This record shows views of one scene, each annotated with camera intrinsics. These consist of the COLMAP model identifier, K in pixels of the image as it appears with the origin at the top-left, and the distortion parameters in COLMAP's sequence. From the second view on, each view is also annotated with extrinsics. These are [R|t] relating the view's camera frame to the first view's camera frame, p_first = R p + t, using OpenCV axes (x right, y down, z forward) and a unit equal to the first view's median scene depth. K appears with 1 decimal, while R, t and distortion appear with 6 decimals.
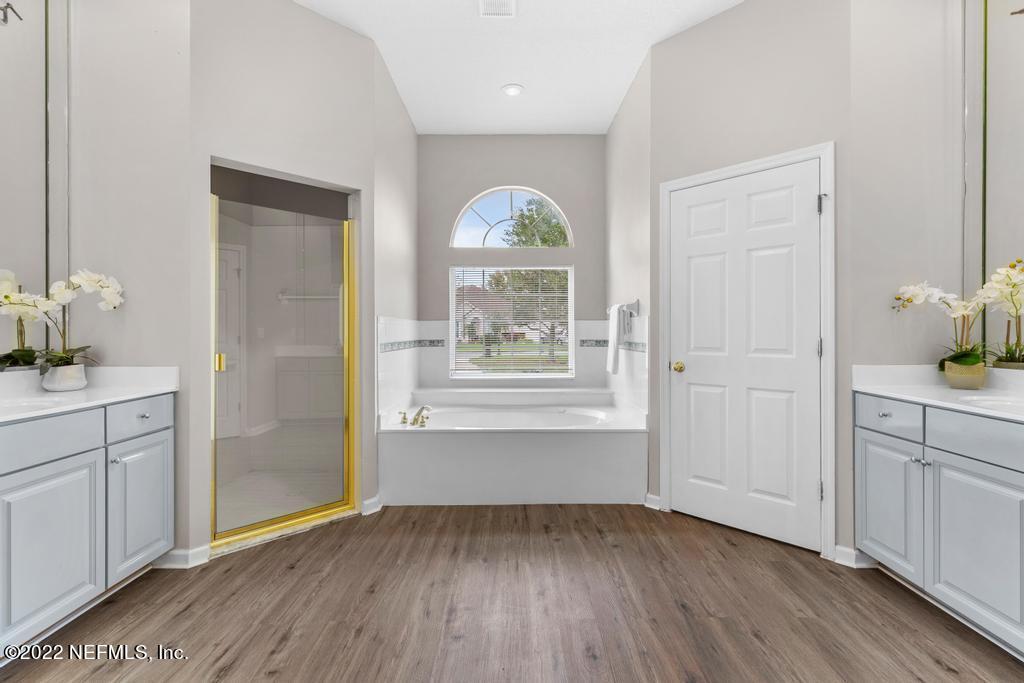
lens RADIAL K [[466.3, 0, 507.9], [0, 466.3, 333.9], [0, 0, 1]] dist [0.008177, -0.000215]
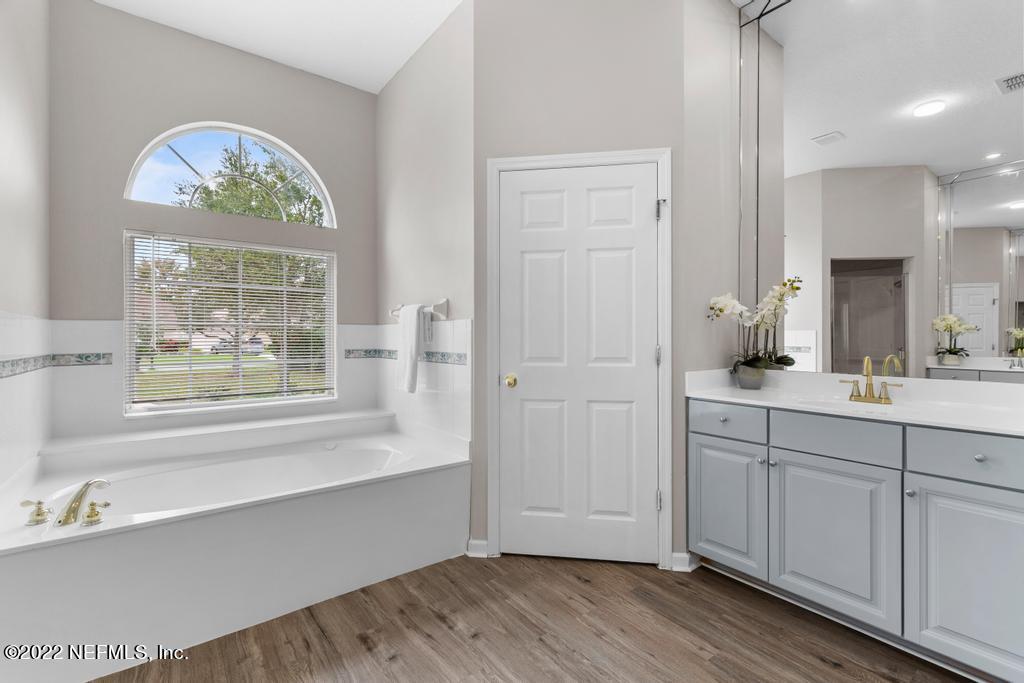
lens RADIAL K [[466.3, 0, 518.0], [0, 466.3, 338.9], [0, 0, 1]] dist [0.008177, -0.000215]
pose [[0.796363, -0.000055, 0.604820, -0.145571], [0.003579, 0.999983, -0.004621, -0.001516], [-0.604809, 0.005844, 0.796349, 0.357027]]
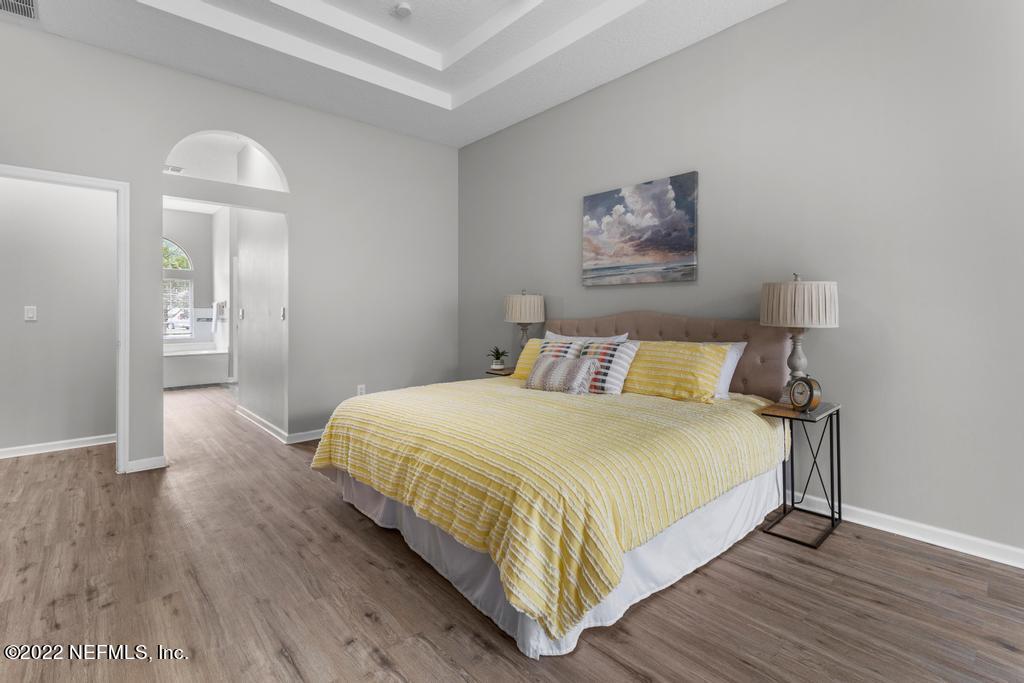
lens RADIAL K [[466.3, 0, 510.6], [0, 466.3, 335.9], [0, 0, 1]] dist [0.008177, -0.000215]
pose [[0.740006, -0.022946, 0.672209, -0.323673], [-0.001209, 0.999371, 0.035444, 0.025520], [-0.672600, -0.027041, 0.739512, -2.247778]]
